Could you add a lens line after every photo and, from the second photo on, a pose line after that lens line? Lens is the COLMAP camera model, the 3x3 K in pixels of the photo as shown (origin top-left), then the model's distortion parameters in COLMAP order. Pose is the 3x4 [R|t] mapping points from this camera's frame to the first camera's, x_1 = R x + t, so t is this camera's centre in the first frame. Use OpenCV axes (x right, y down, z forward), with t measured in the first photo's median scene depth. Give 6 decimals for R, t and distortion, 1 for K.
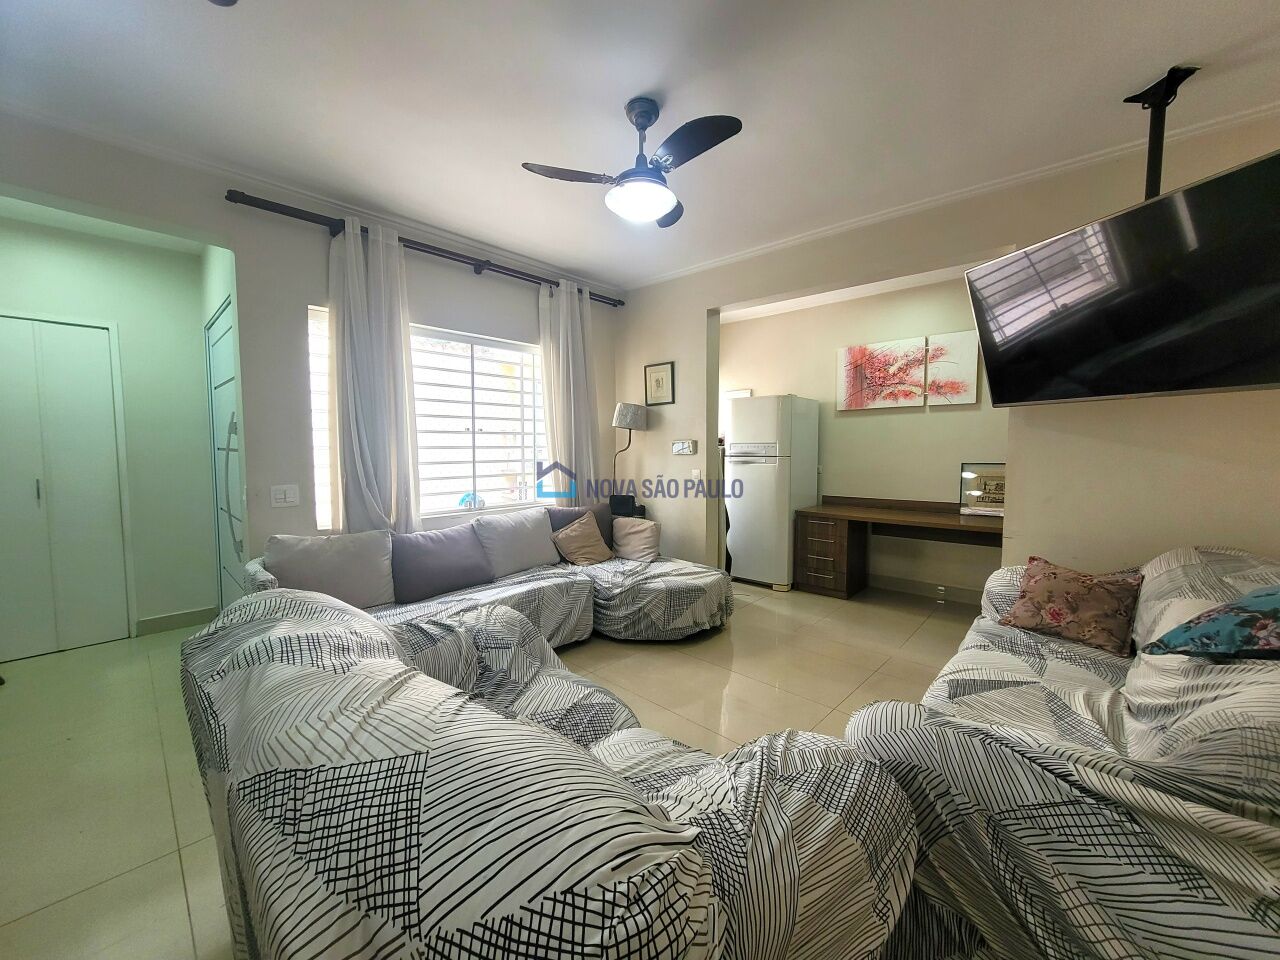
lens RADIAL K [[501.4, 0, 638.0], [0, 501.4, 478.4], [0, 0, 1]] dist [0.005003, -0.000697]
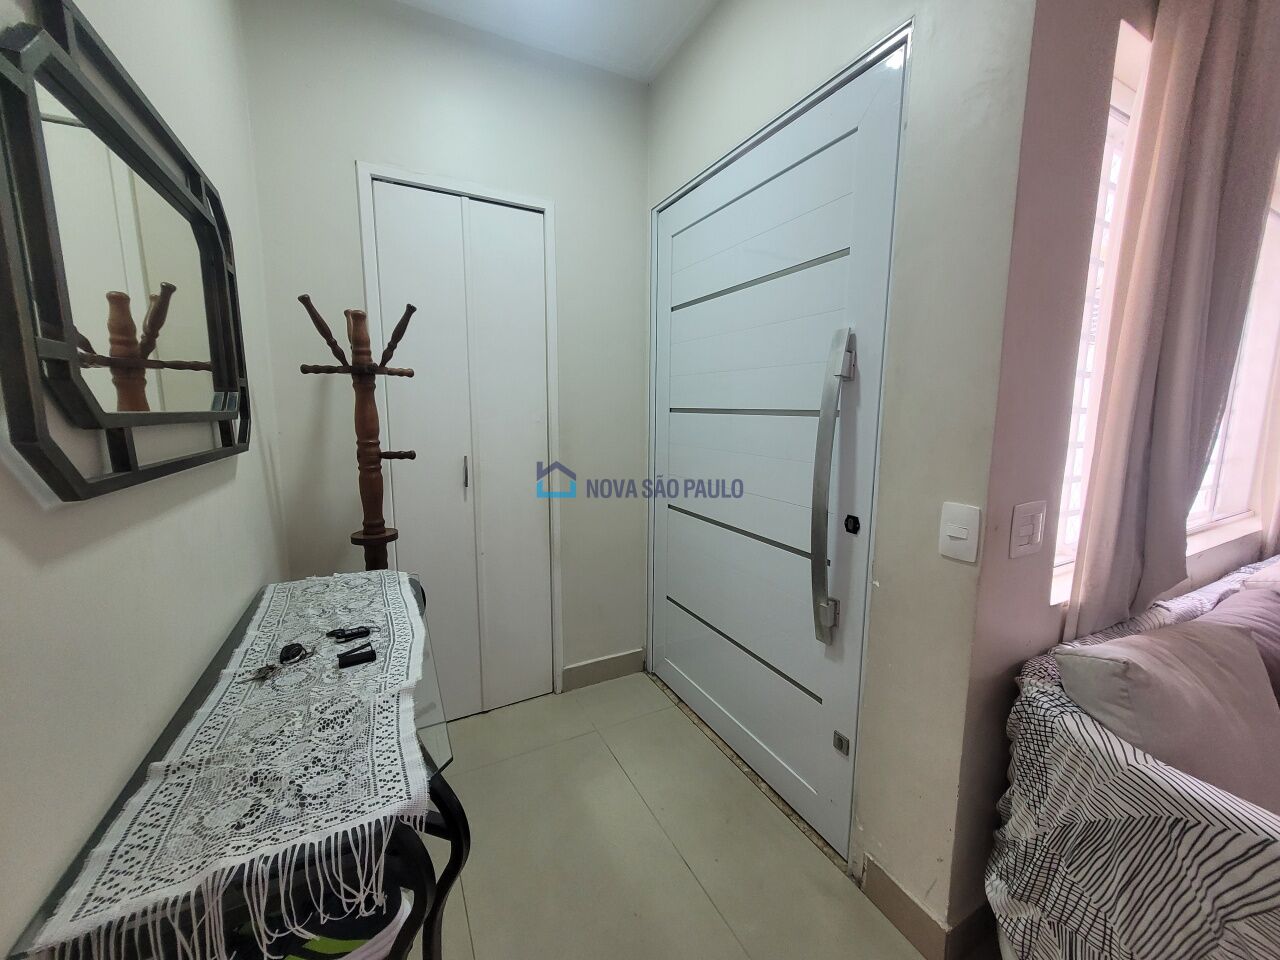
lens RADIAL K [[510.3, 0, 644.0], [0, 510.3, 474.5], [0, 0, 1]] dist [-0.000032, -0.000123]
pose [[0.950307, 0.051321, -0.307057, -0.571018], [-0.029789, 0.996783, 0.074407, -0.020842], [0.309887, -0.061563, 0.948778, 0.336090]]
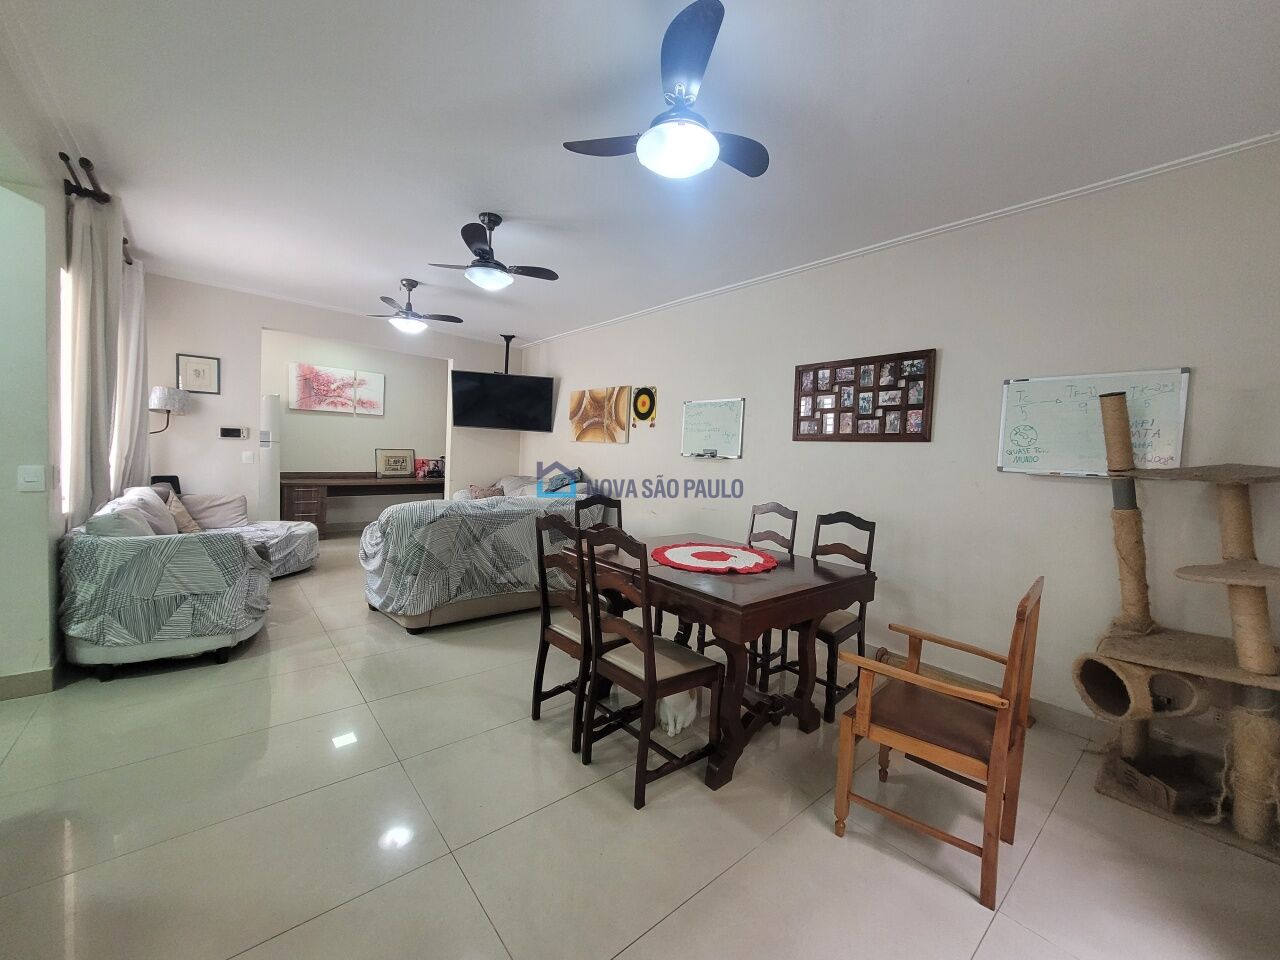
lens RADIAL K [[501.4, 0, 638.6], [0, 501.4, 479.0], [0, 0, 1]] dist [0.005003, -0.000697]
pose [[0.103828, -0.047127, 0.993478, -0.974332], [0.009234, 0.998879, 0.046419, 0.002175], [-0.994552, 0.004354, 0.104146, -0.089198]]
